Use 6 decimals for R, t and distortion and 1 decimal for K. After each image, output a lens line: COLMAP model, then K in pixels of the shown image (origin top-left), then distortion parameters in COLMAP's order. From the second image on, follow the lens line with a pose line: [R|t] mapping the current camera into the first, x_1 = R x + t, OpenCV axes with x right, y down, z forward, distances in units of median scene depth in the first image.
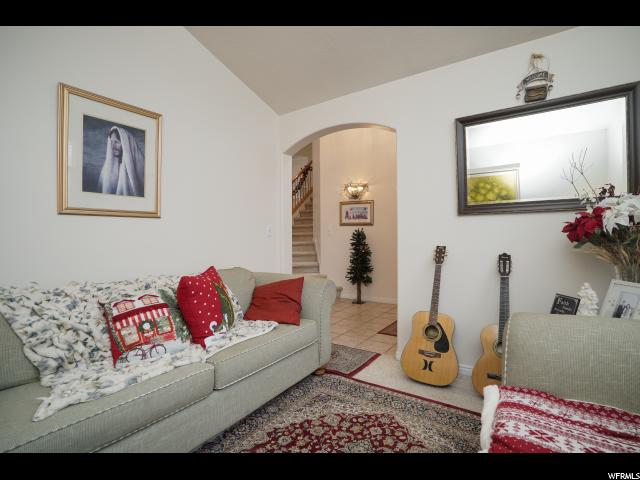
lens RADIAL K [[305.0, 0, 322.6], [0, 305.0, 239.7], [0, 0, 1]] dist [-0.030421, 0.000445]
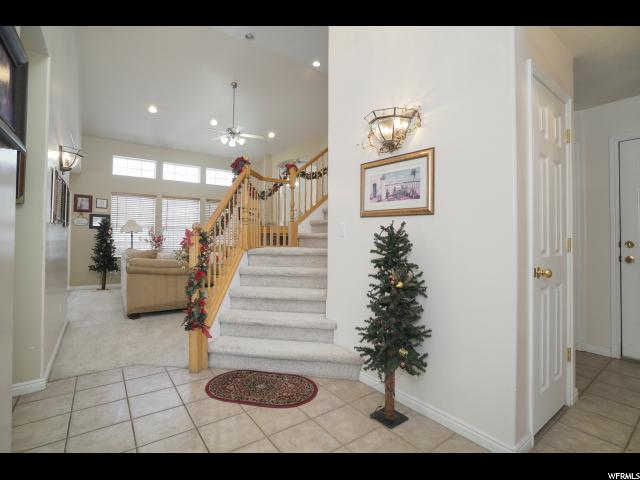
lens RADIAL K [[305.0, 0, 318.3], [0, 305.0, 231.6], [0, 0, 1]] dist [-0.030421, 0.000445]
pose [[0.945649, 0.005340, -0.325145, 0.151886], [-0.008176, 0.999940, -0.007356, -0.022036], [0.325086, 0.009614, 0.945636, 0.593539]]
